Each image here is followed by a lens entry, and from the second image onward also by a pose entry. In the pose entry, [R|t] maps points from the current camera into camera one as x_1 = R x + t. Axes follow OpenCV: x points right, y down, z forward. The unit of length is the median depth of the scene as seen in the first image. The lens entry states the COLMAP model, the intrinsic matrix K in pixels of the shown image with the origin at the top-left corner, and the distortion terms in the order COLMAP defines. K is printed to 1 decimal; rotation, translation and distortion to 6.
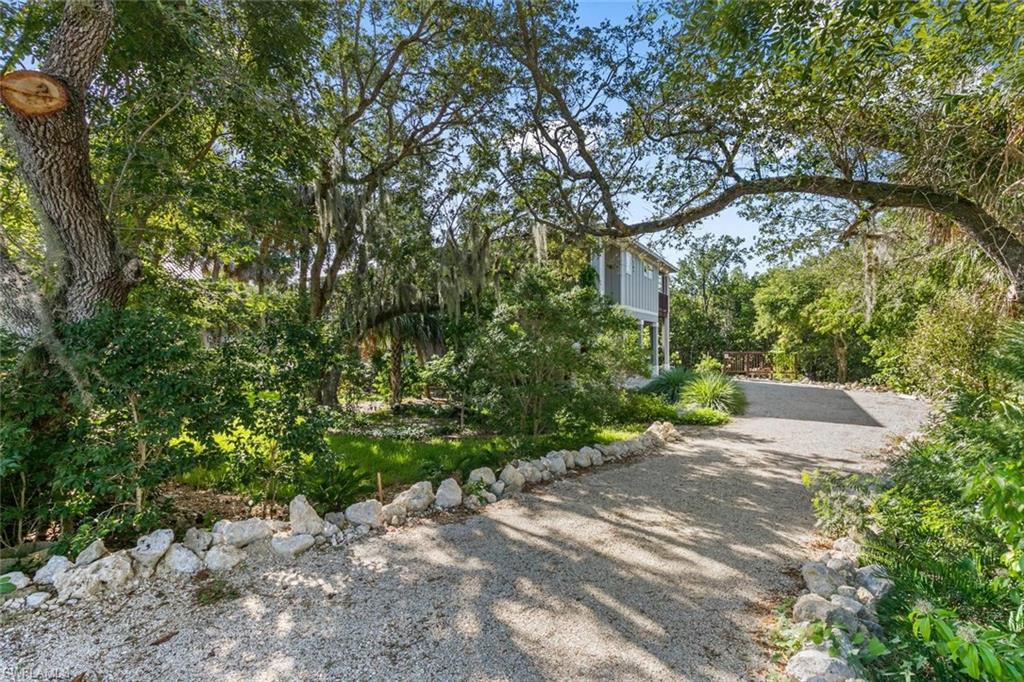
lens RADIAL K [[451.7, 0, 514.2], [0, 451.7, 341.9], [0, 0, 1]] dist [-0.000417, -0.000222]
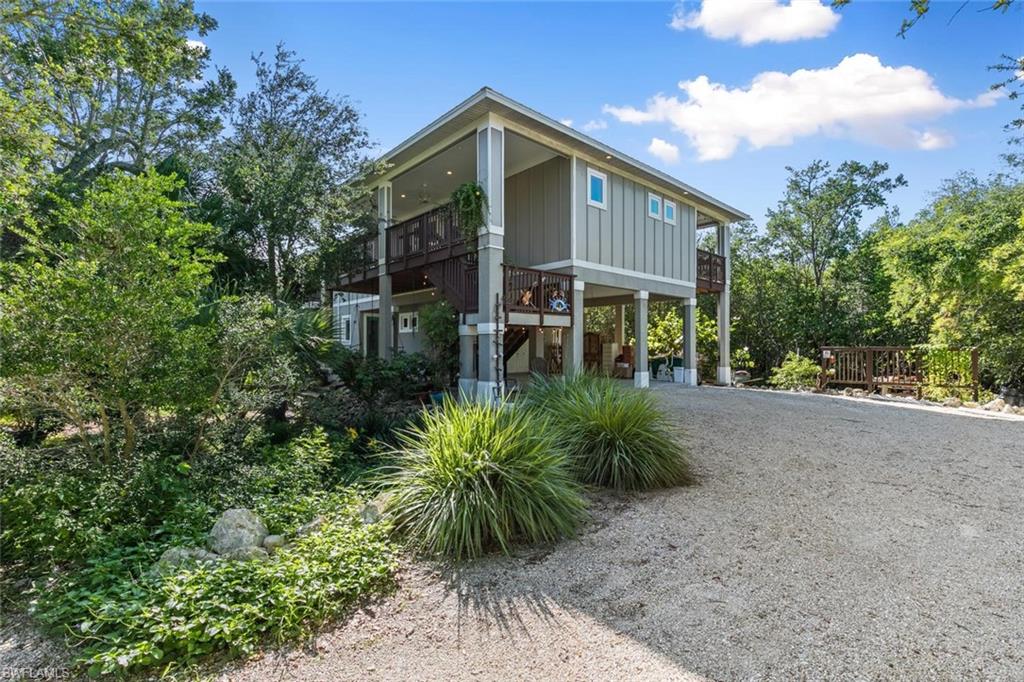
lens RADIAL K [[451.7, 0, 514.2], [0, 451.7, 341.9], [0, 0, 1]] dist [-0.000417, -0.000222]
pose [[0.957573, -0.002686, -0.288178, 0.258109], [0.001993, 0.999994, -0.002696, 0.016554], [0.288184, 0.002007, 0.957573, 0.344826]]
